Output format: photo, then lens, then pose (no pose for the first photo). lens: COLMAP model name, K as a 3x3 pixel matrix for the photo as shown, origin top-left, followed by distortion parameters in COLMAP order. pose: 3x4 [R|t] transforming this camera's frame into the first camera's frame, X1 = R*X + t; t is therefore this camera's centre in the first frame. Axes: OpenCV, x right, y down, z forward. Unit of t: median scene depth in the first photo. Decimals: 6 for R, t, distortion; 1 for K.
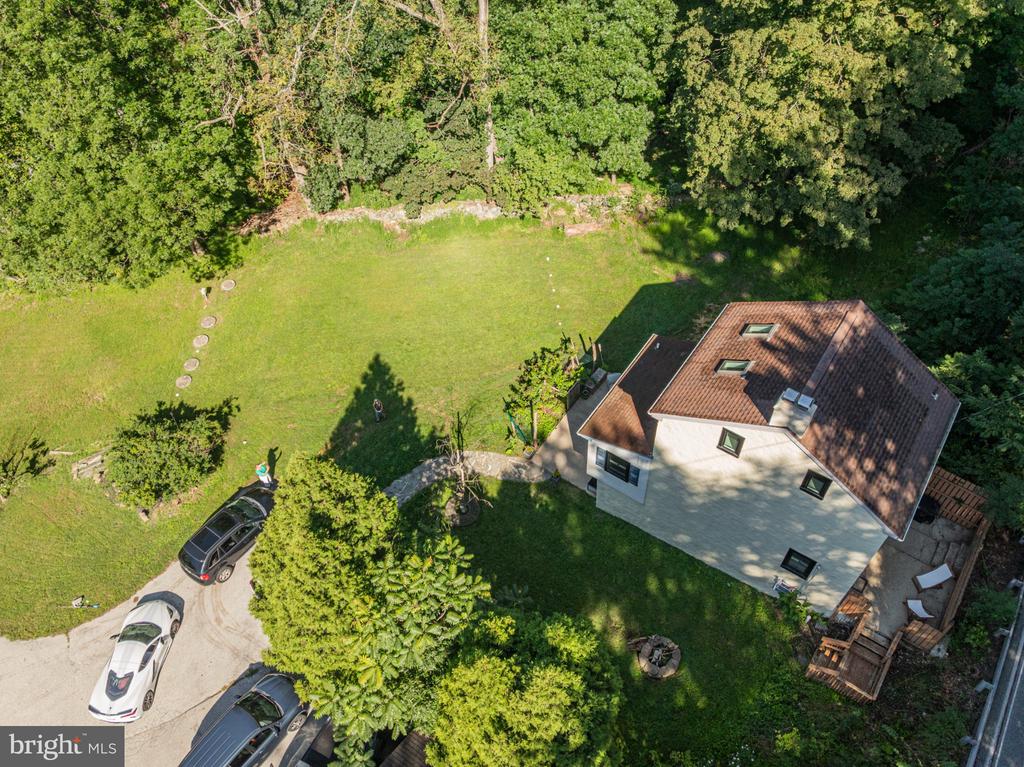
lens RADIAL K [[748.5, 0, 541.9], [0, 748.5, 350.9], [0, 0, 1]] dist [-0.041670, -0.002811]
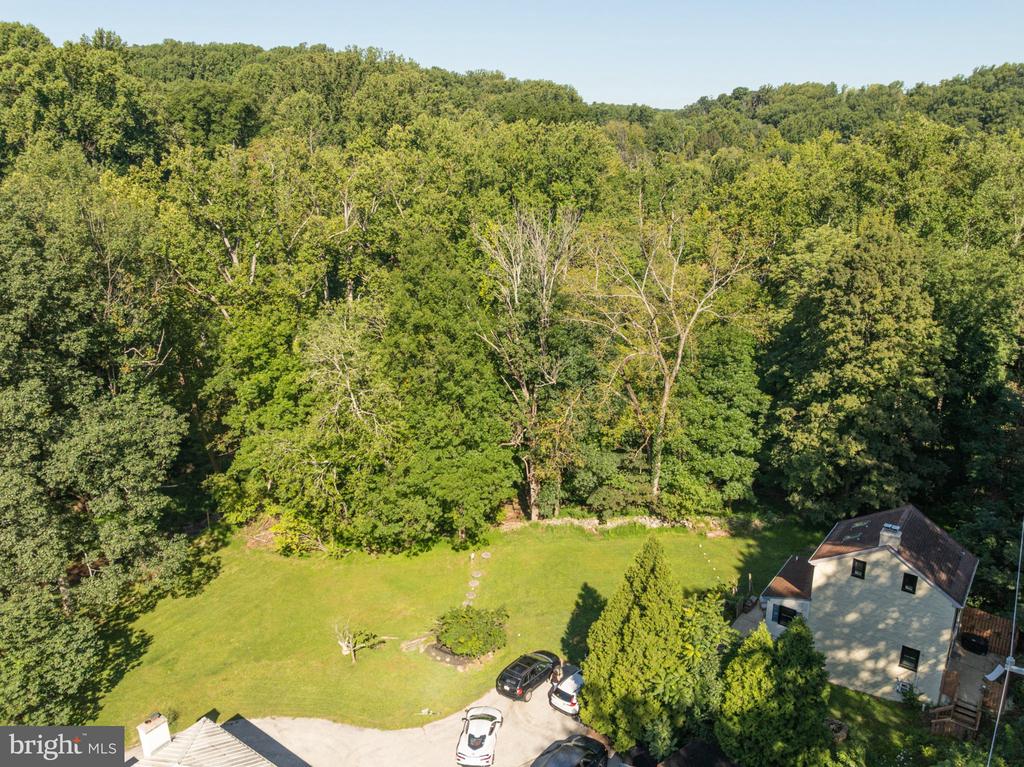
lens RADIAL K [[748.5, 0, 541.9], [0, 748.5, 350.9], [0, 0, 1]] dist [-0.041670, -0.002811]
pose [[0.998983, 0.034595, -0.028905, -0.325274], [-0.044965, 0.810575, -0.583906, 0.520102], [0.003229, 0.584612, 0.811307, -0.528755]]
